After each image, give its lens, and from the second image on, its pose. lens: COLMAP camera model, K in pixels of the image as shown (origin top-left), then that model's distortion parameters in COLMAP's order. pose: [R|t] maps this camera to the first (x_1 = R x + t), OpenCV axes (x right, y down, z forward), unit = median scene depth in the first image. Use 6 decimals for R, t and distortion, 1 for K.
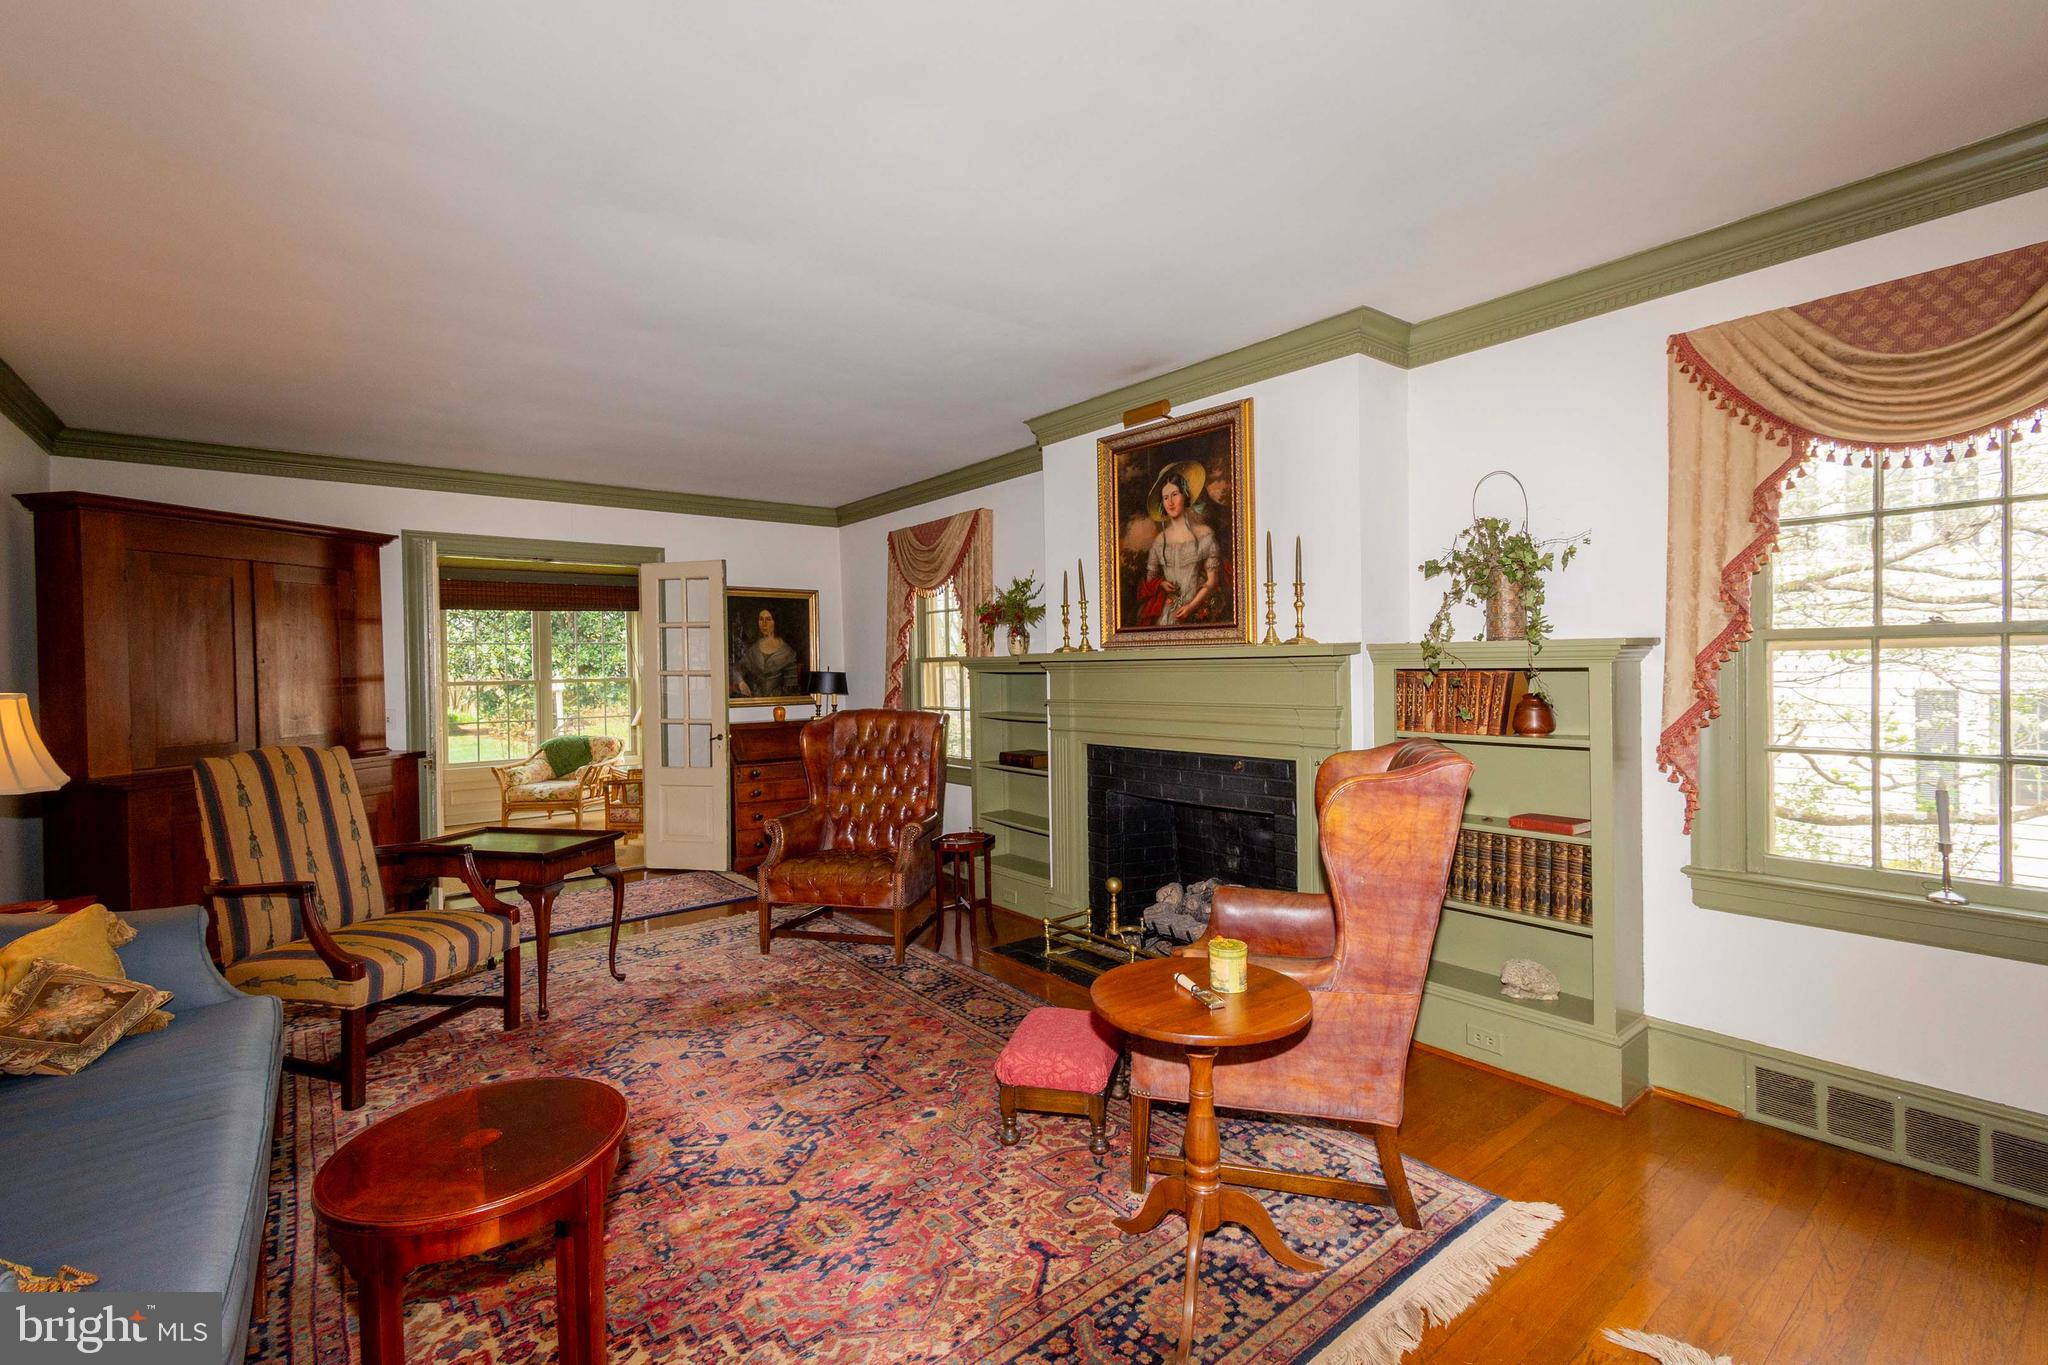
lens RADIAL K [[909.7, 0, 1020.7], [0, 909.7, 670.0], [0, 0, 1]] dist [0.005279, -0.003168]
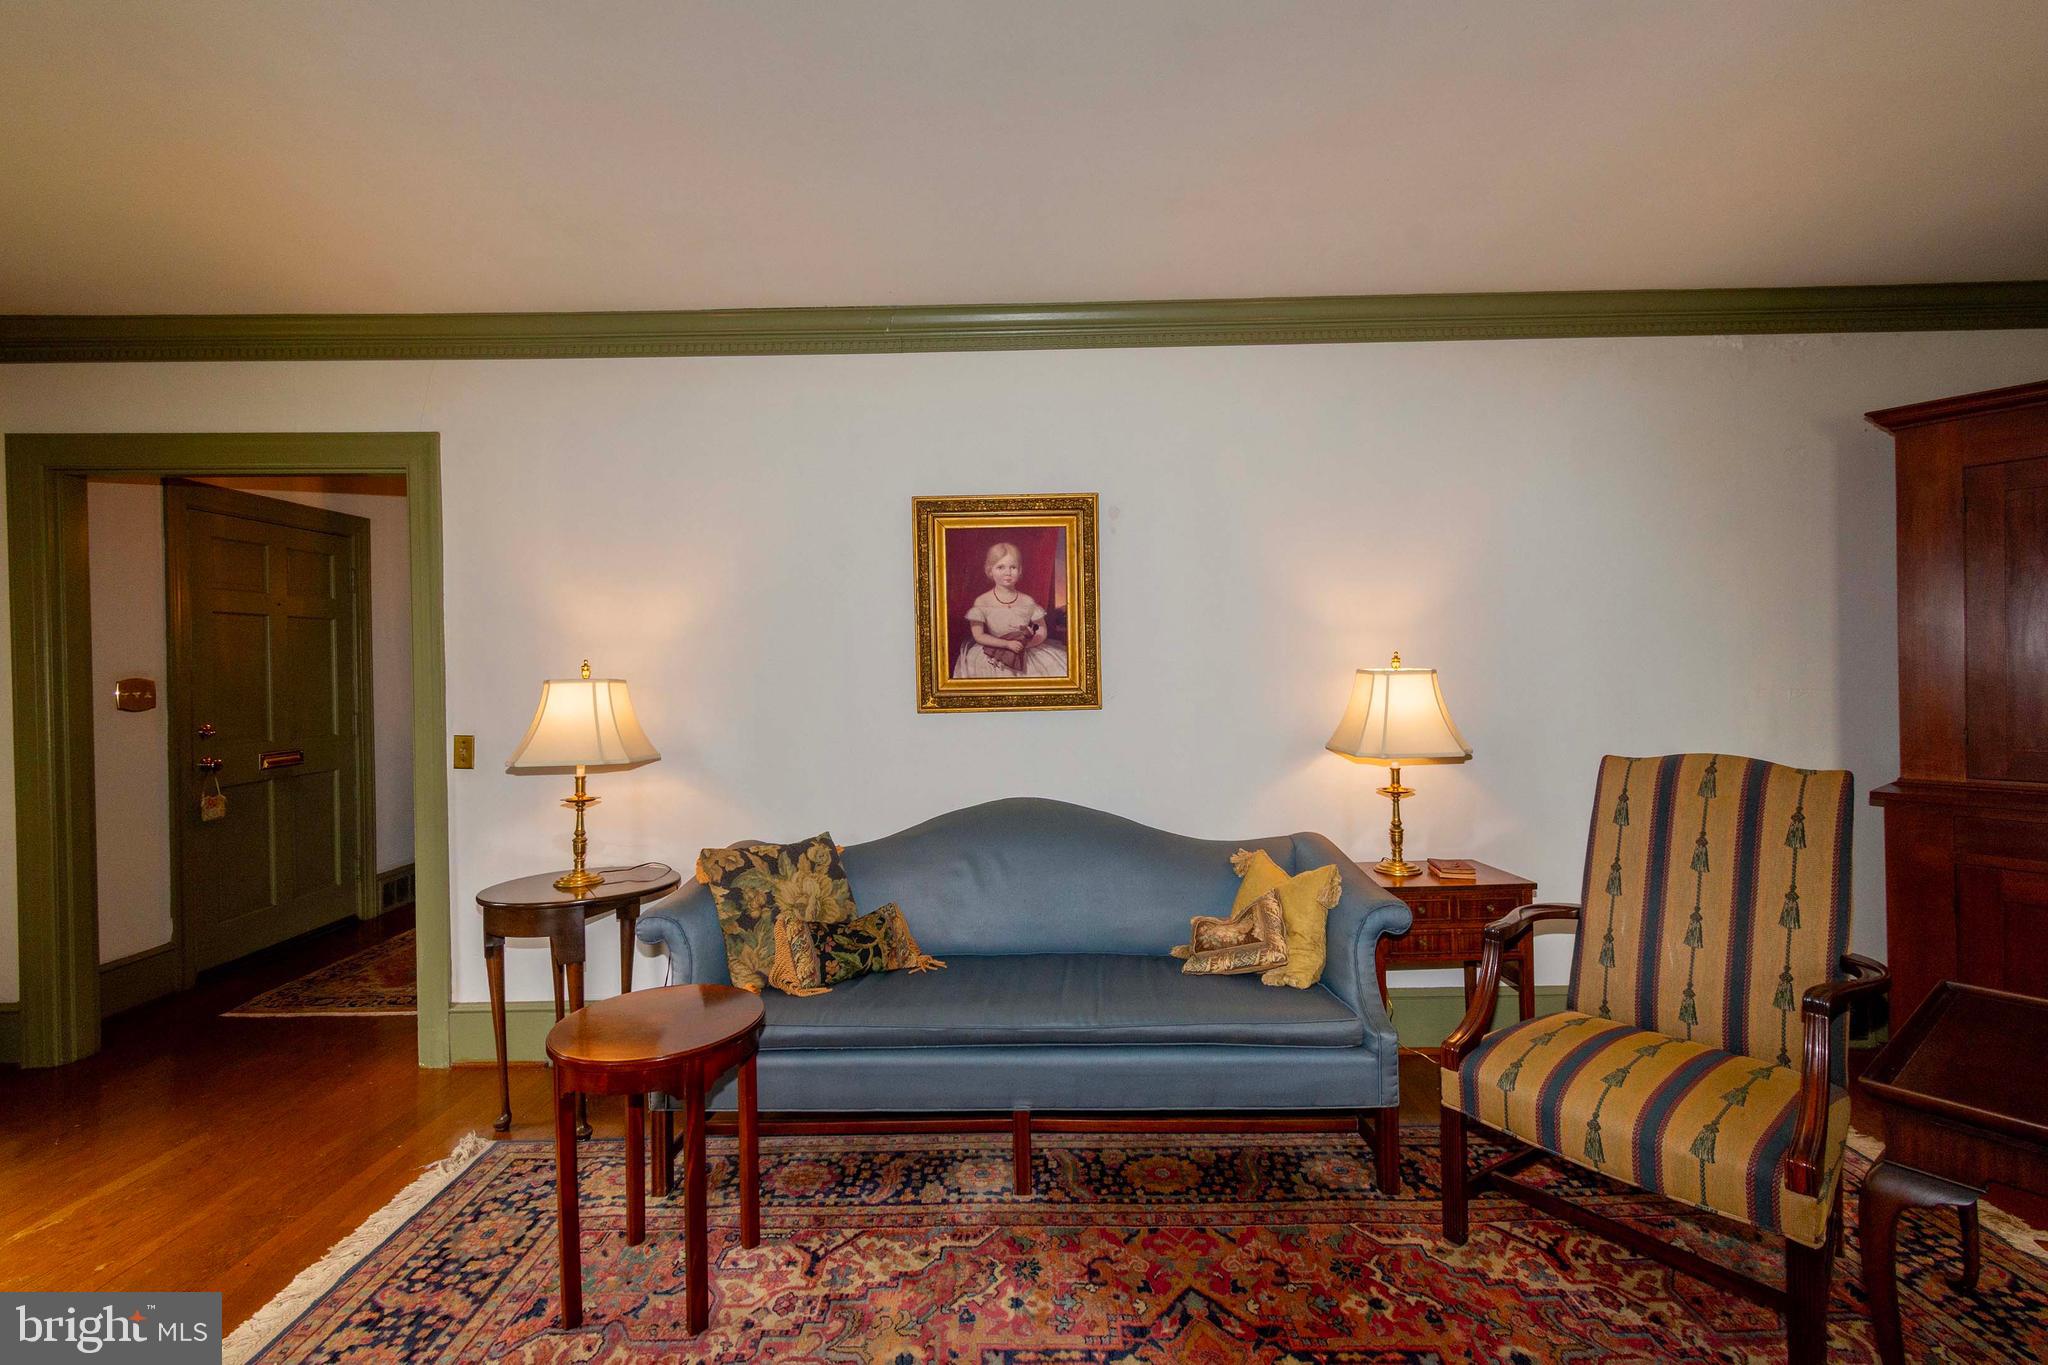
lens RADIAL K [[909.7, 0, 1027.7], [0, 909.7, 671.3], [0, 0, 1]] dist [0.005279, -0.003168]
pose [[-0.624252, 0.029363, -0.780671, 0.042866], [0.020819, 0.999564, 0.020949, -0.003829], [0.780946, -0.003175, -0.624591, 0.986696]]
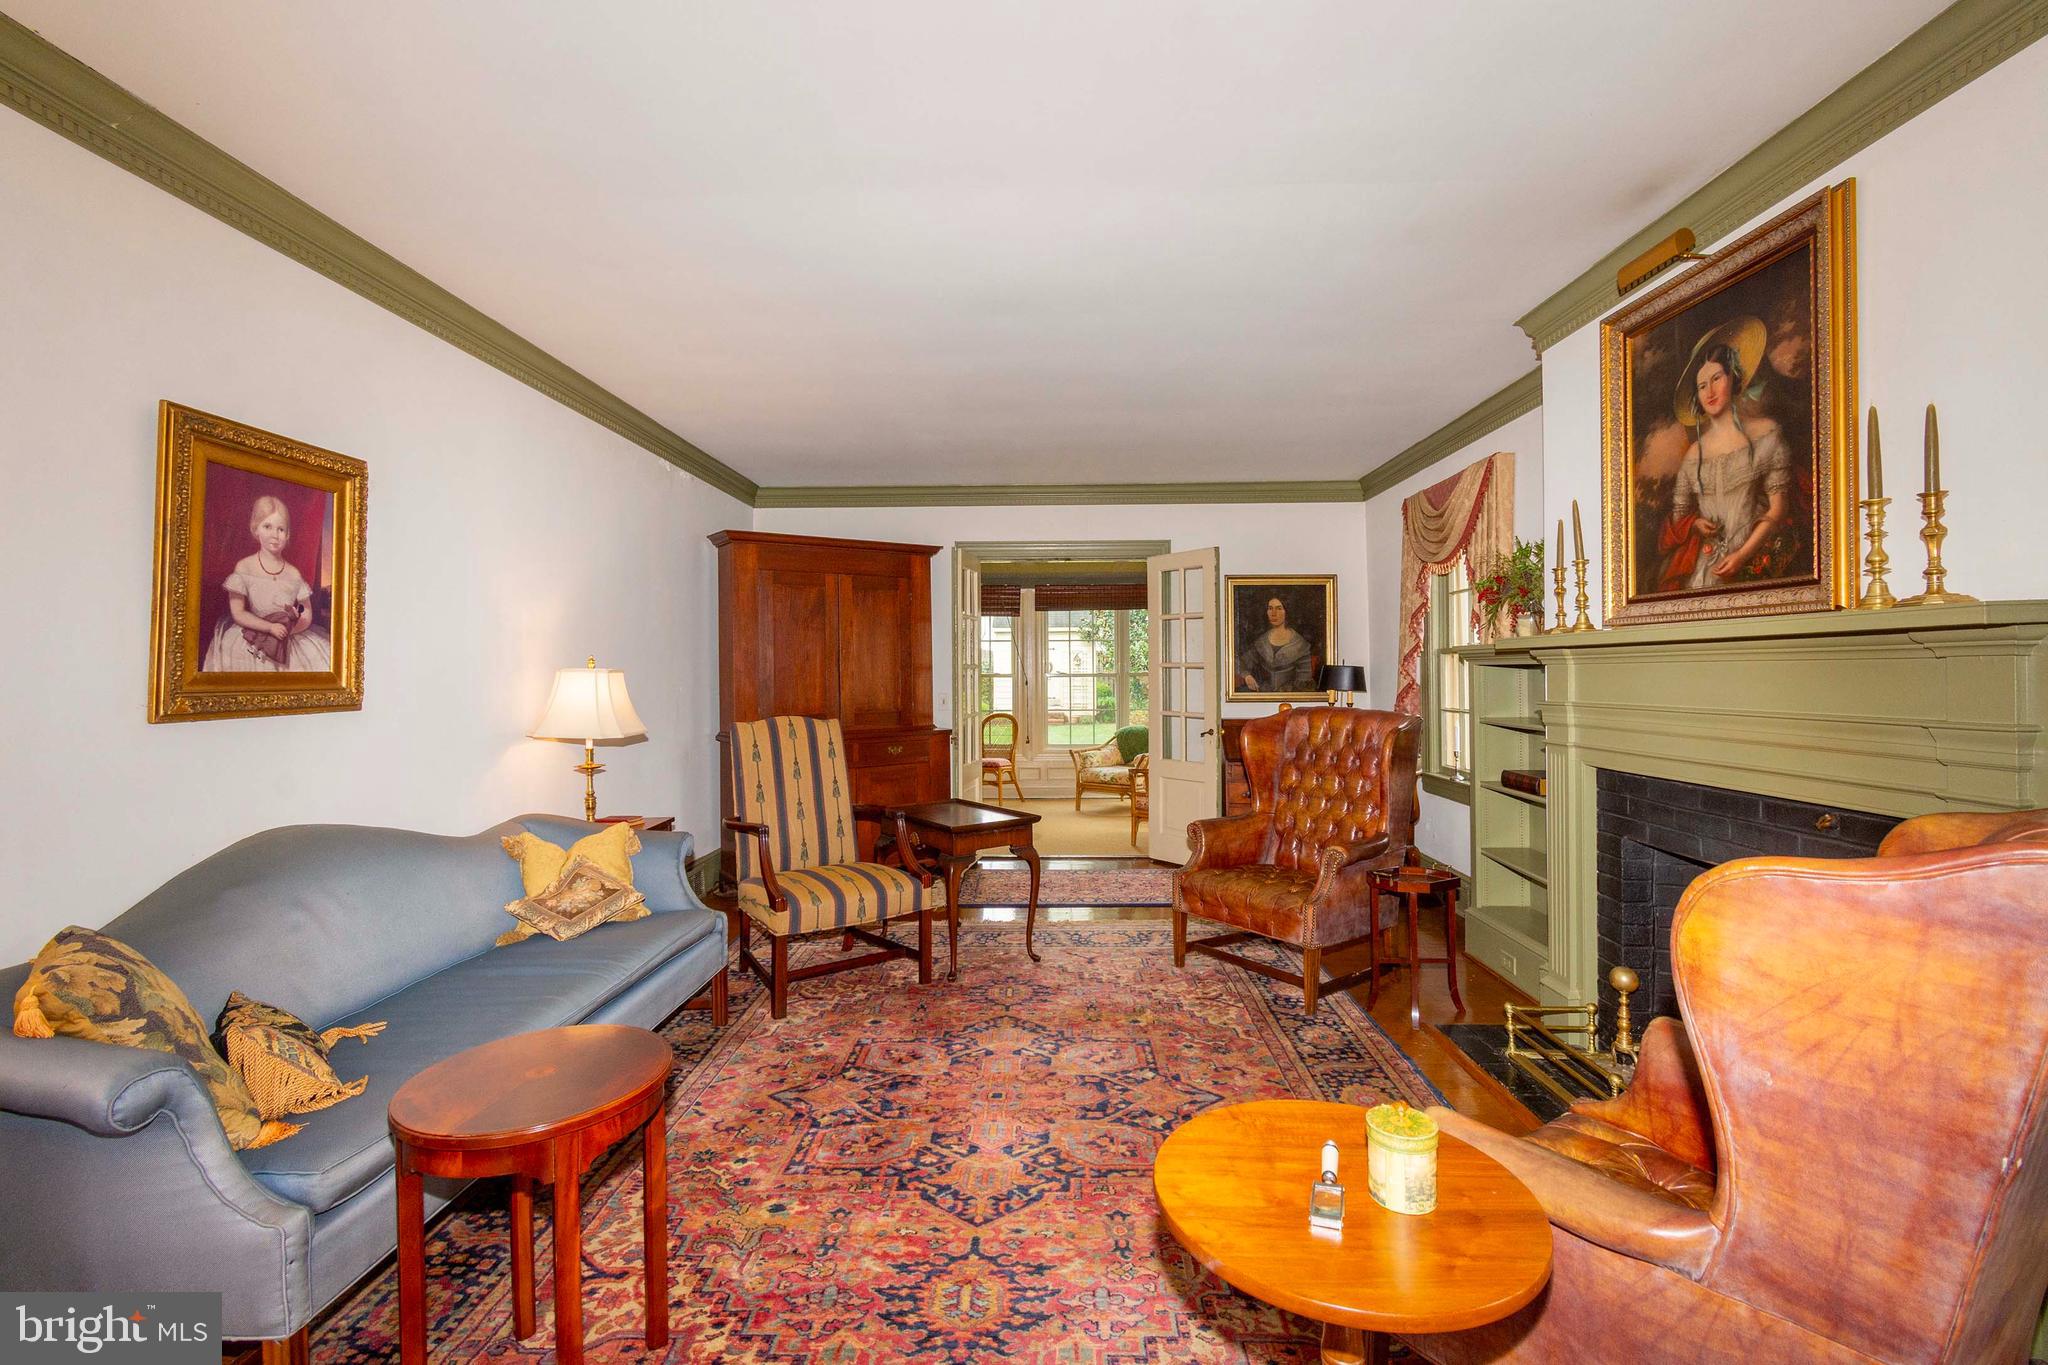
lens RADIAL K [[909.7, 0, 1024.3], [0, 909.7, 671.7], [0, 0, 1]] dist [0.005279, -0.003168]
pose [[0.765507, 0.010675, -0.643338, 0.235114], [-0.010016, 0.999939, 0.004674, 0.012485], [0.643349, 0.002866, 0.765568, 0.238032]]
